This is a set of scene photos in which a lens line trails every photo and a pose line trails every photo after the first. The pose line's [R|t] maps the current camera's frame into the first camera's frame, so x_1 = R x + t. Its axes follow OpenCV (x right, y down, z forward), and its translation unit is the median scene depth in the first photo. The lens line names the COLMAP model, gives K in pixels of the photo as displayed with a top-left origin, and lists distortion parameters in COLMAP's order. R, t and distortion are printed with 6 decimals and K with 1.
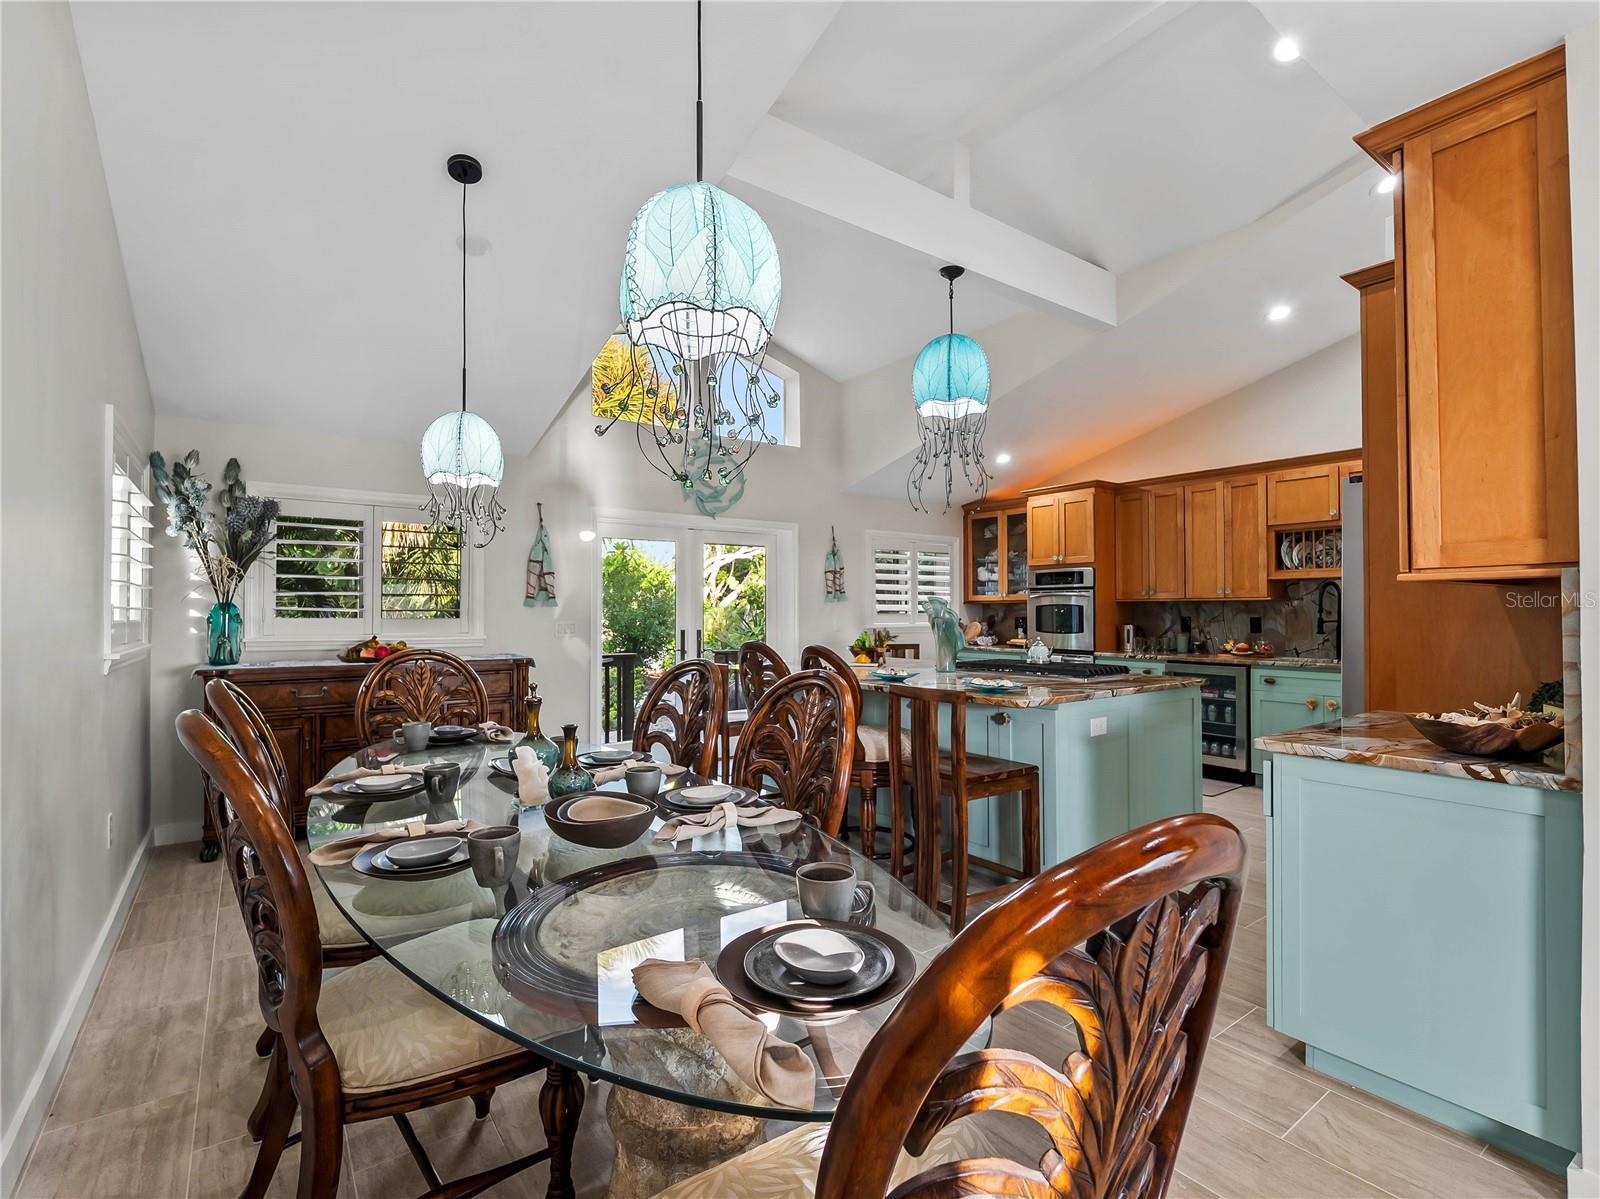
lens RADIAL K [[741.6, 0, 810.0], [0, 741.6, 606.1], [0, 0, 1]] dist [0.001009, -0.003056]
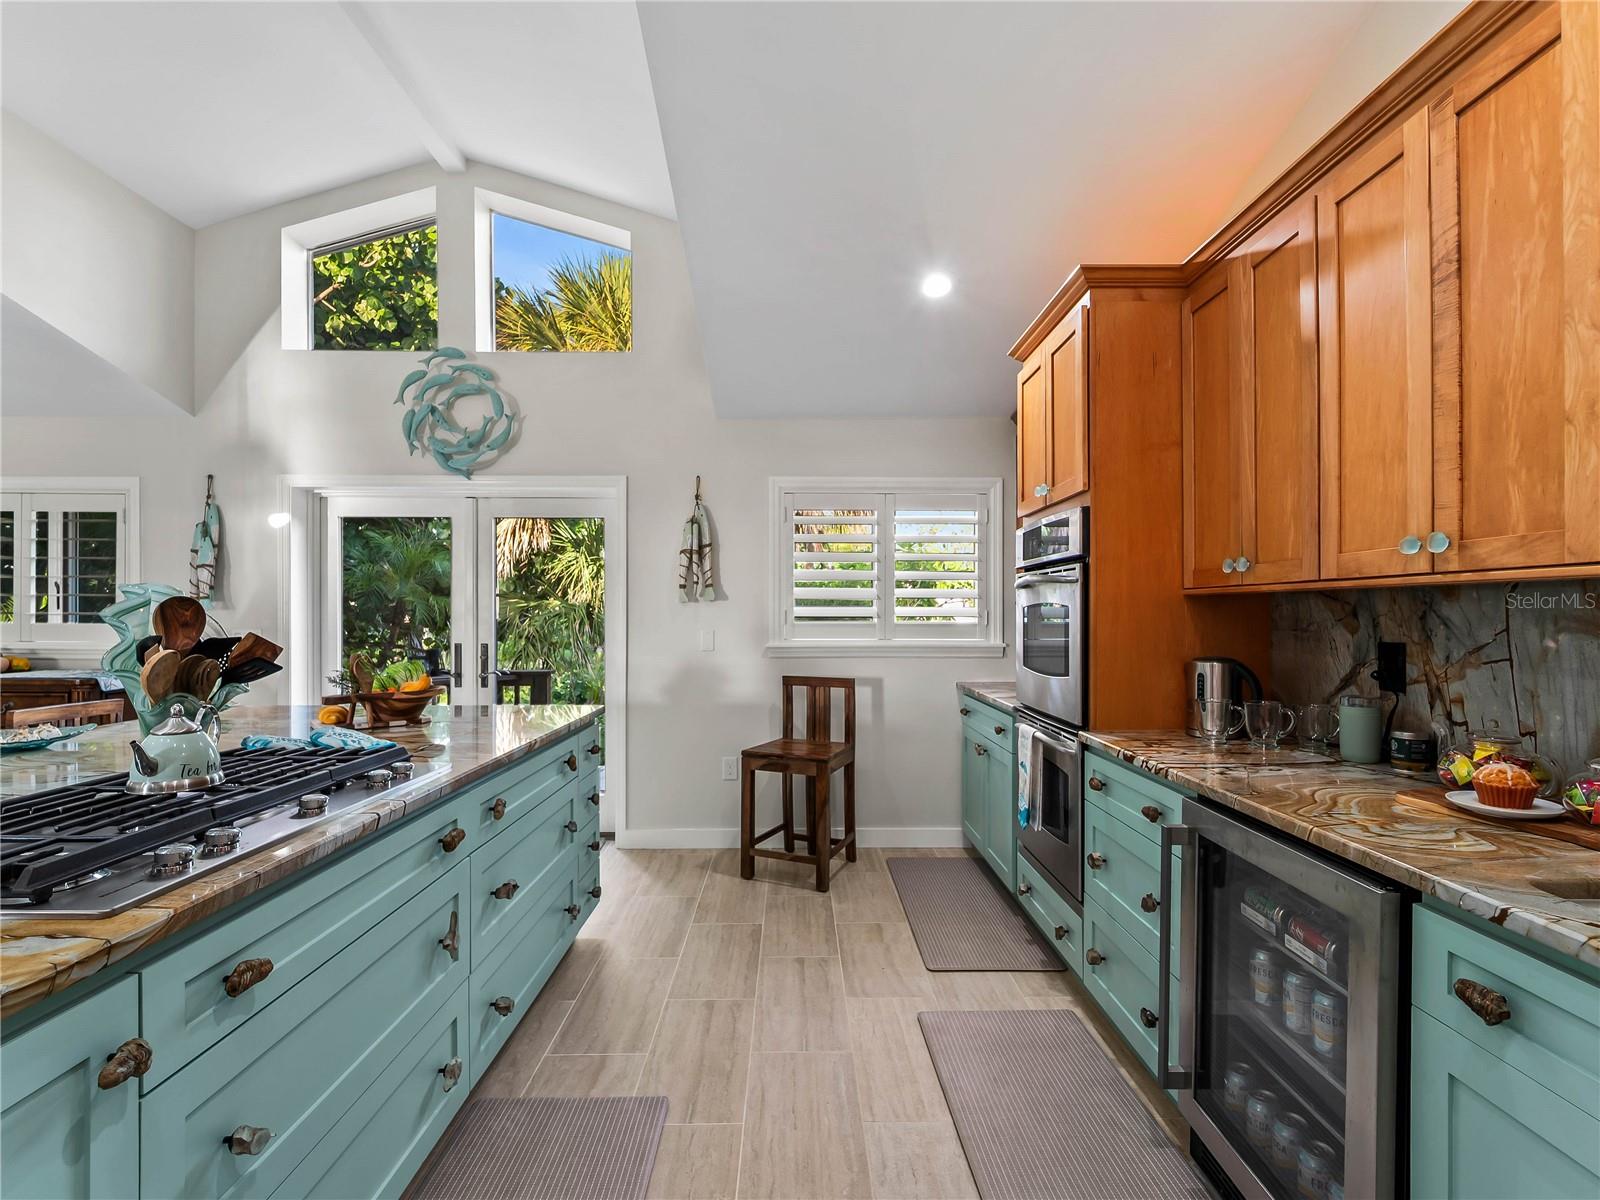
lens RADIAL K [[741.6, 0, 794.6], [0, 741.6, 614.6], [0, 0, 1]] dist [0.001009, -0.003056]
pose [[0.812785, 0.002166, -0.582560, 0.504191], [0.001466, 0.999982, 0.005764, 0.001226], [0.582563, -0.005539, 0.812767, 0.639640]]
